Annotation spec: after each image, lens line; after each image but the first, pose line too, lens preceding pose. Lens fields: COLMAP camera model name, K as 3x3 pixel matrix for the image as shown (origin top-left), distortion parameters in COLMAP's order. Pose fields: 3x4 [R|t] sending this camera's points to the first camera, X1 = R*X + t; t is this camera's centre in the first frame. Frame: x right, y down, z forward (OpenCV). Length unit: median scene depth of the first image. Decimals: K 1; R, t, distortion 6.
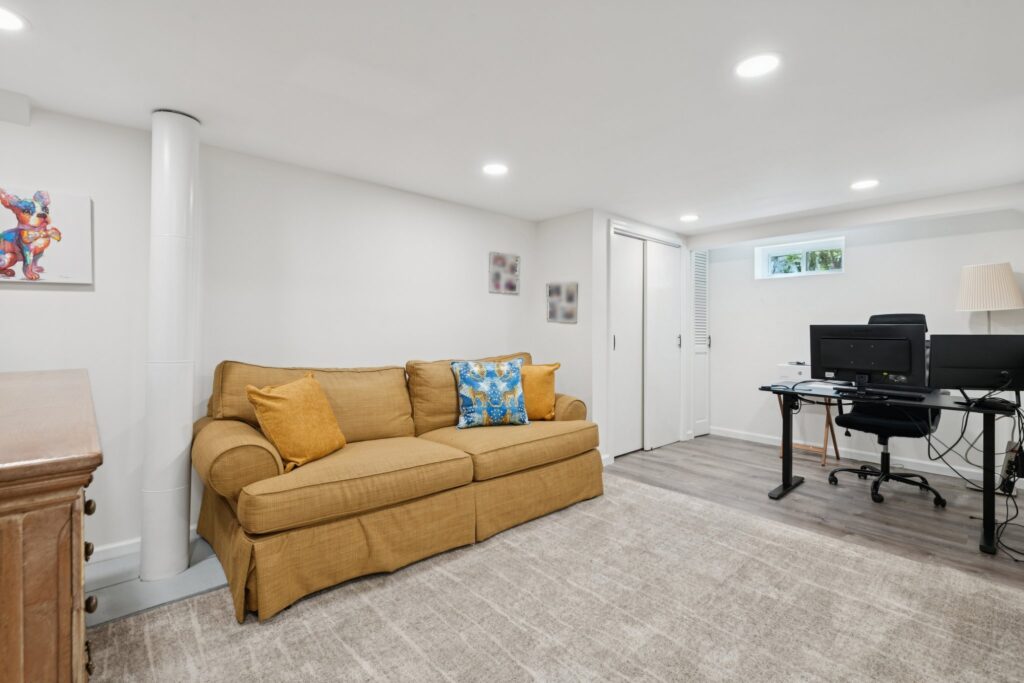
lens RADIAL K [[468.8, 0, 511.2], [0, 468.8, 330.4], [0, 0, 1]] dist [0.009869, -0.004628]
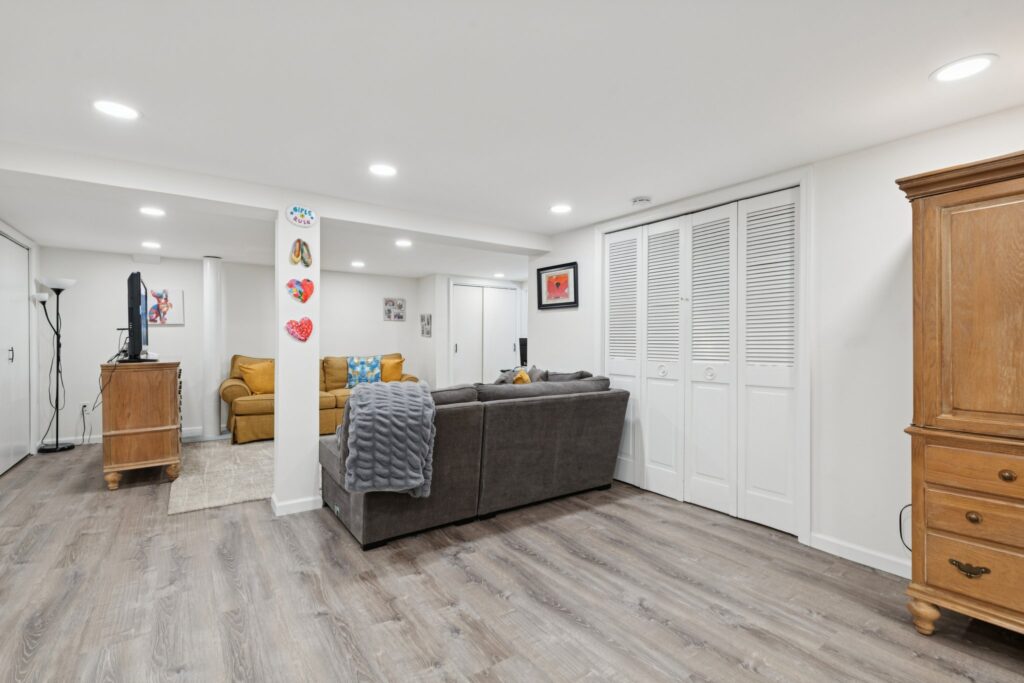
lens RADIAL K [[468.8, 0, 513.4], [0, 468.8, 347.8], [0, 0, 1]] dist [0.009869, -0.004628]
pose [[0.991986, -0.003516, -0.126300, 0.867000], [0.005286, 0.999892, 0.013683, 0.003230], [0.126238, -0.014241, 0.991898, -0.938806]]
